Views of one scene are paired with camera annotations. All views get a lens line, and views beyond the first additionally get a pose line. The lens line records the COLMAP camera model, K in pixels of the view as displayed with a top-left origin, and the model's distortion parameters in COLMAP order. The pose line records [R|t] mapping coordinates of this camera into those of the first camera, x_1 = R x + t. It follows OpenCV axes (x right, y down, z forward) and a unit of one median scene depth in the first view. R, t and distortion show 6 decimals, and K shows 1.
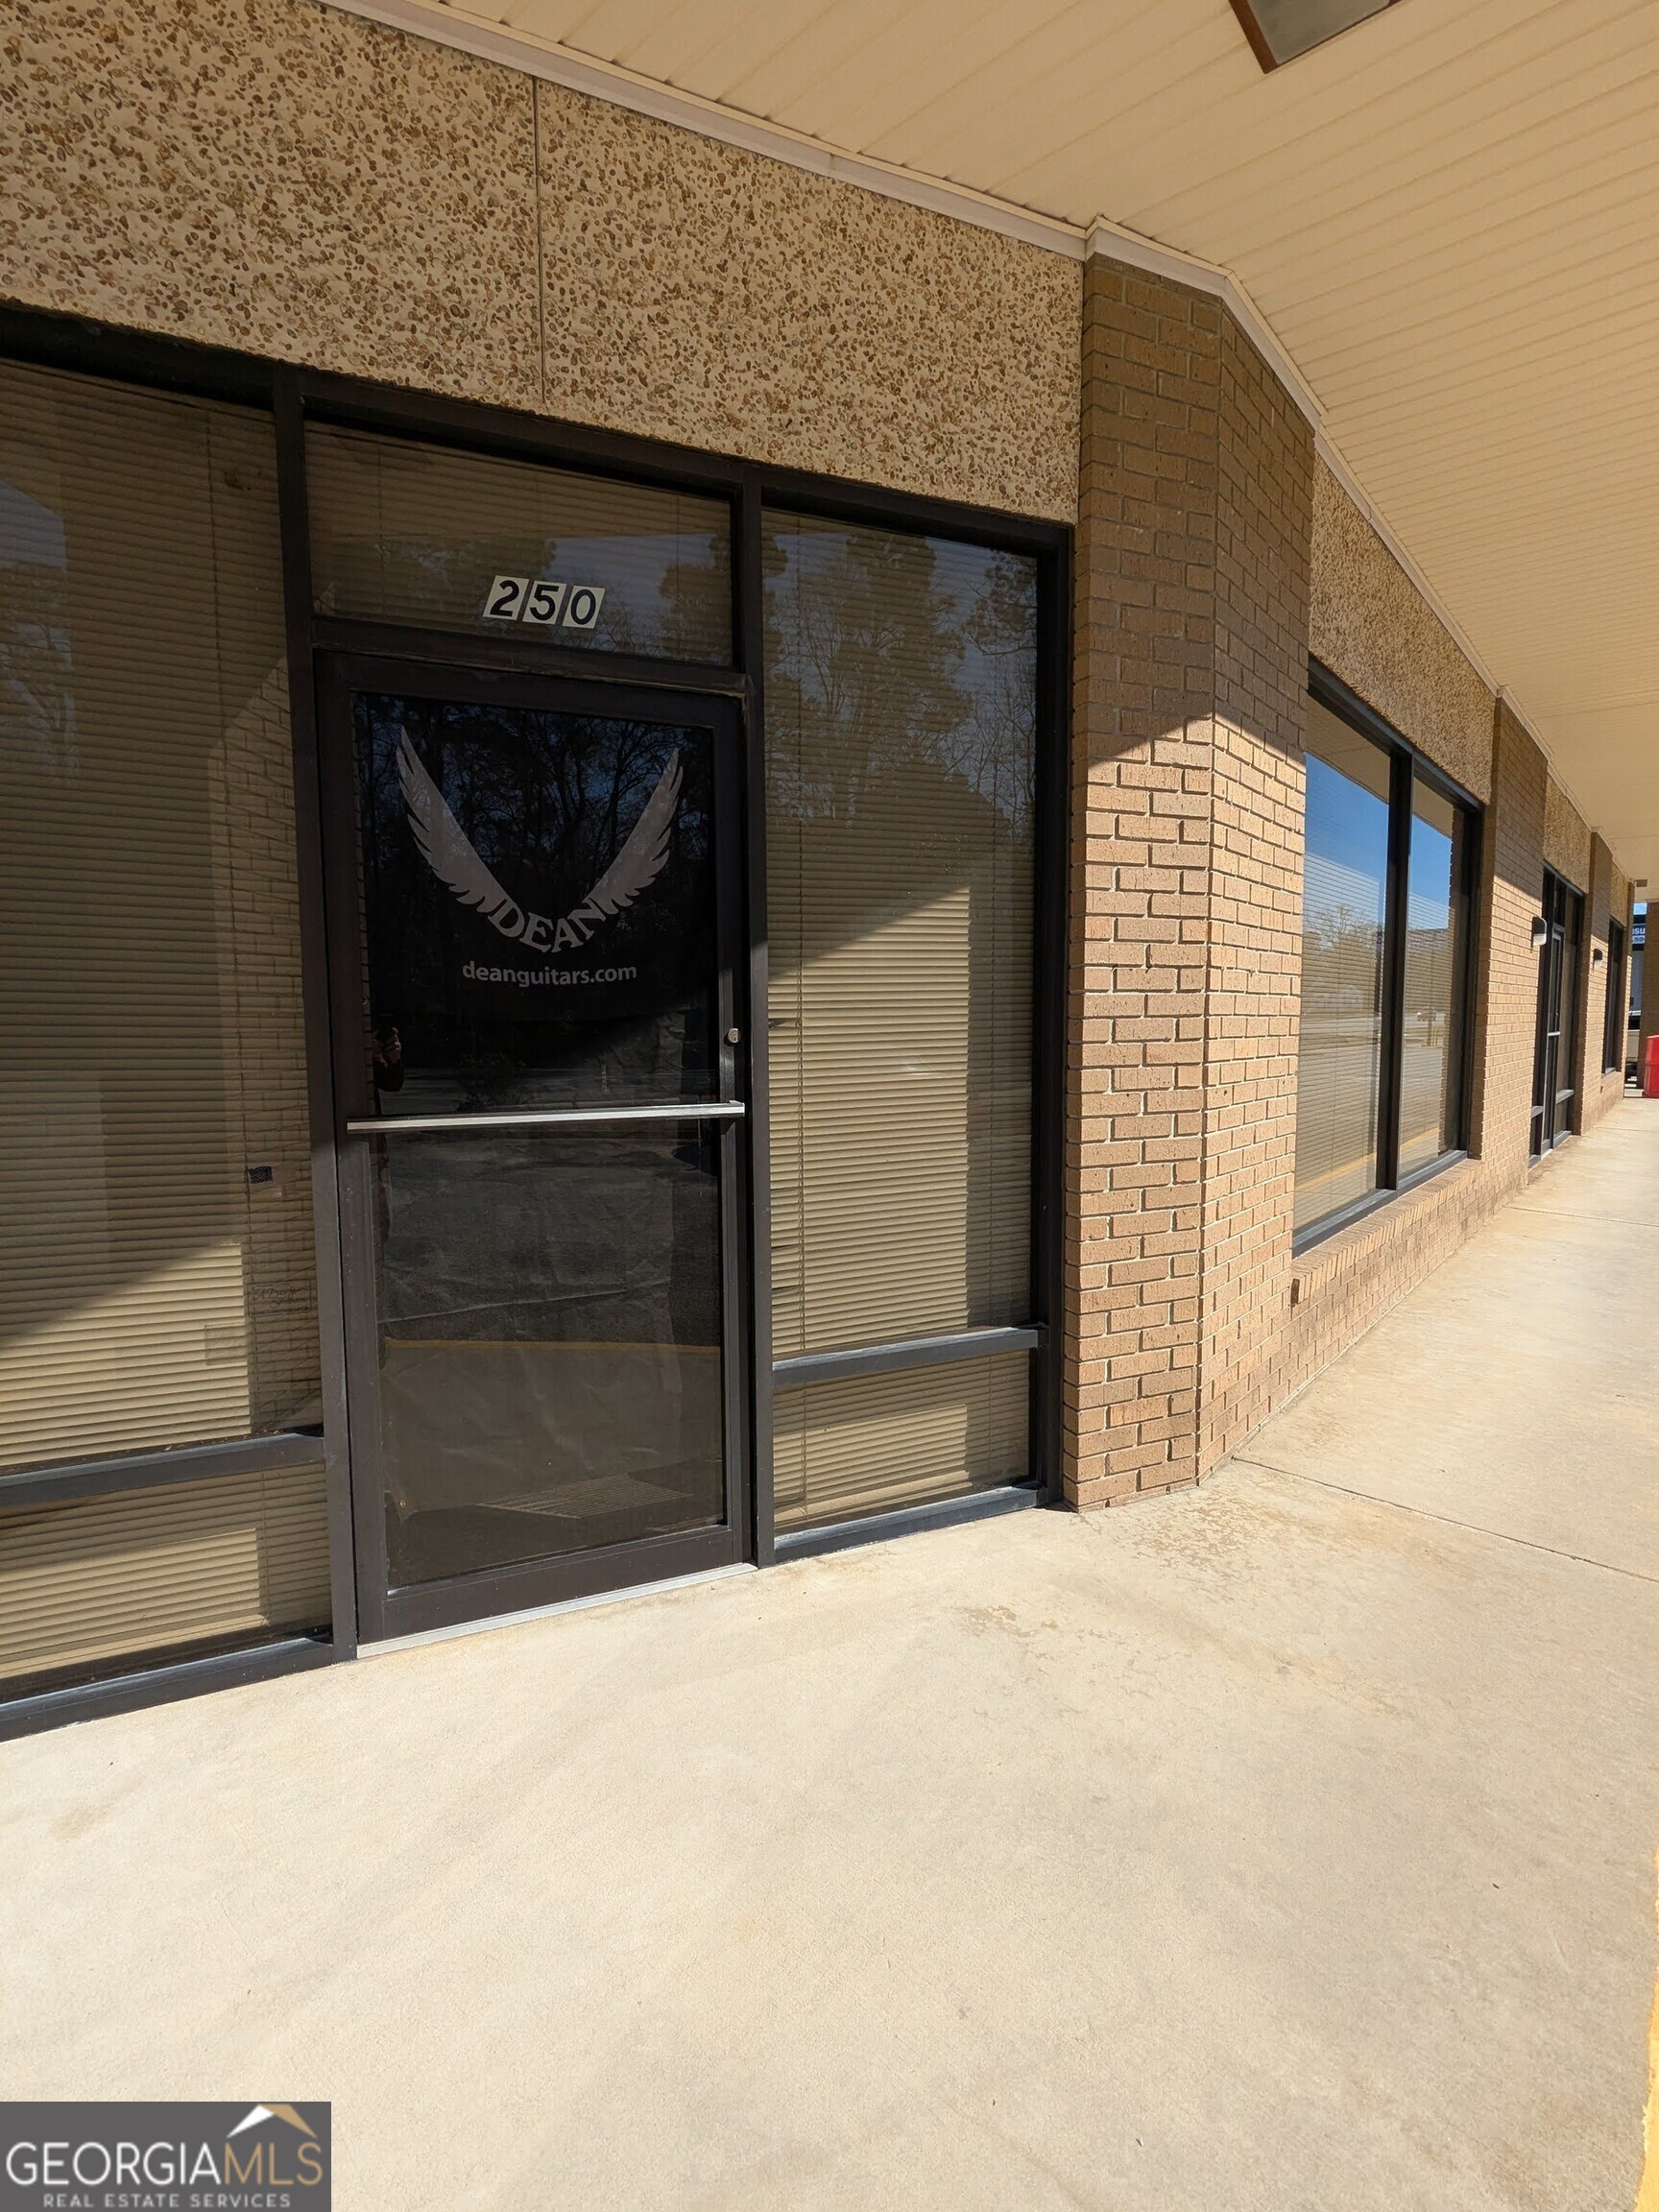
lens RADIAL K [[1087.6, 0, 833.1], [0, 1087.6, 1117.6], [0, 0, 1]] dist [-0.001104, 0.001050]
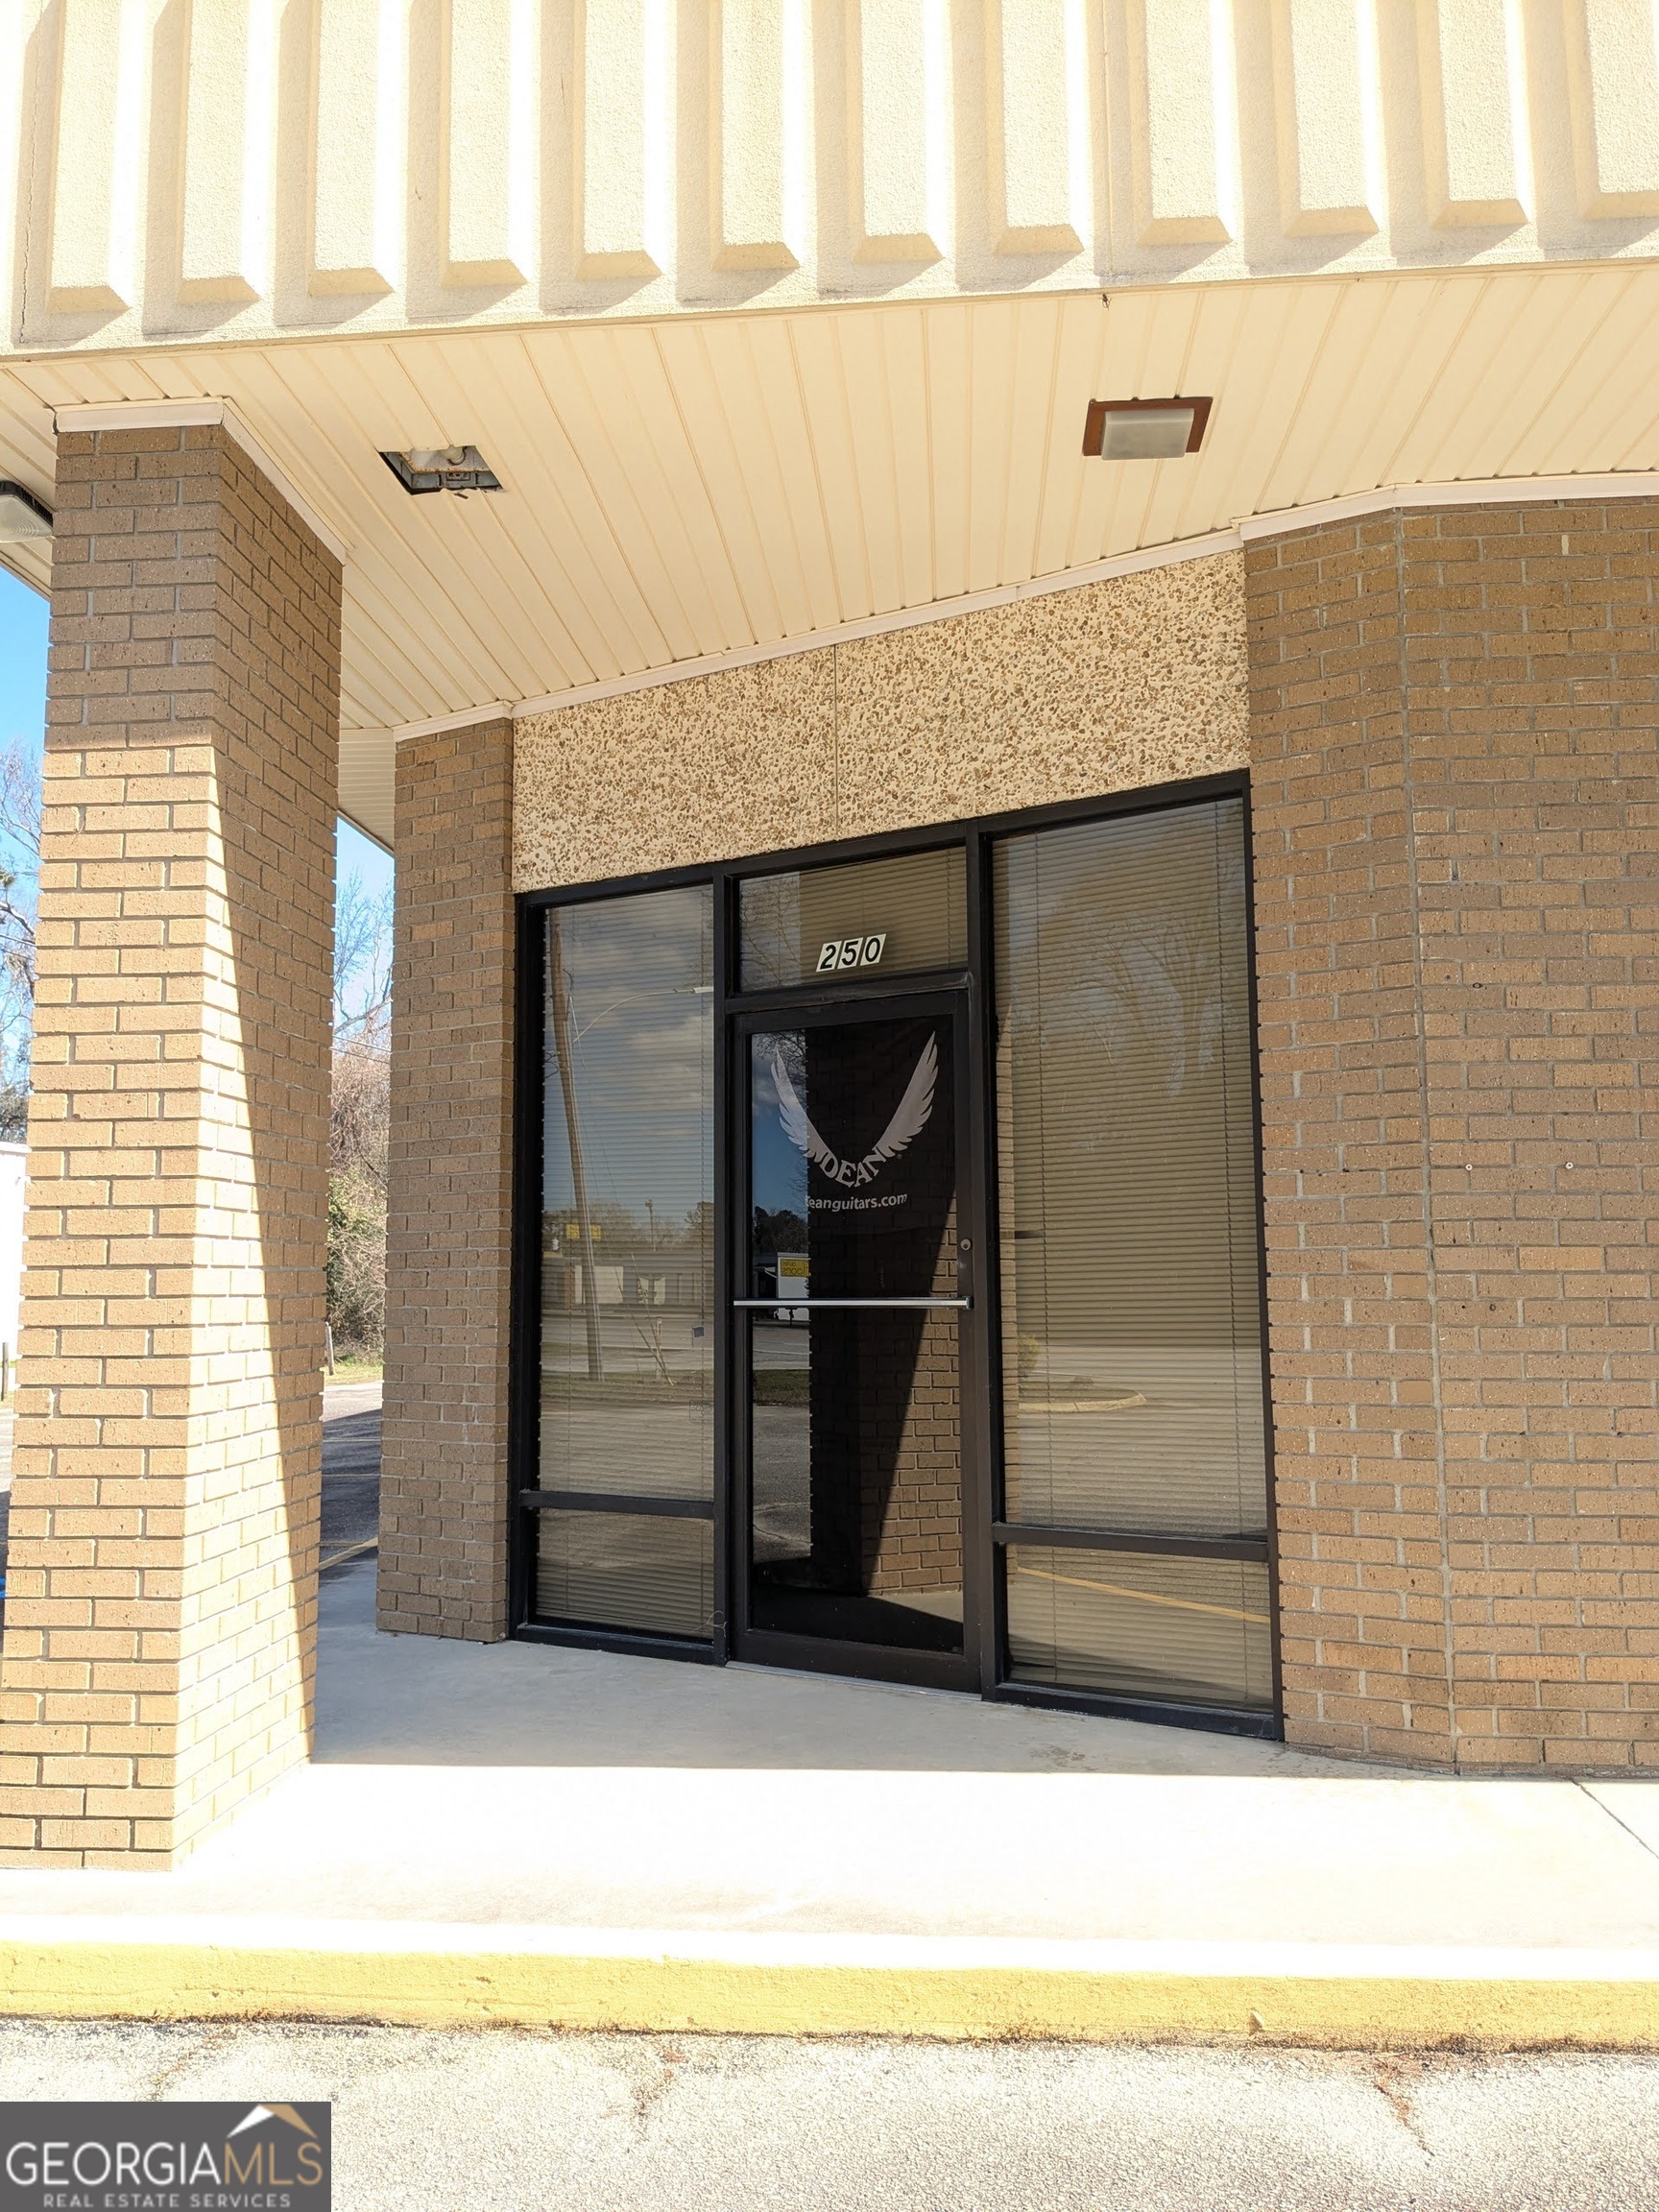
lens RADIAL K [[1727.3, 0, 797.9], [0, 1727.3, 1102.0], [0, 0, 1]] dist [0.053548, -0.087401]
pose [[0.546753, -0.078342, -0.833621, 1.482538], [-0.072041, 0.987519, -0.140055, 0.056010], [0.834189, 0.136630, 0.534286, -0.262489]]
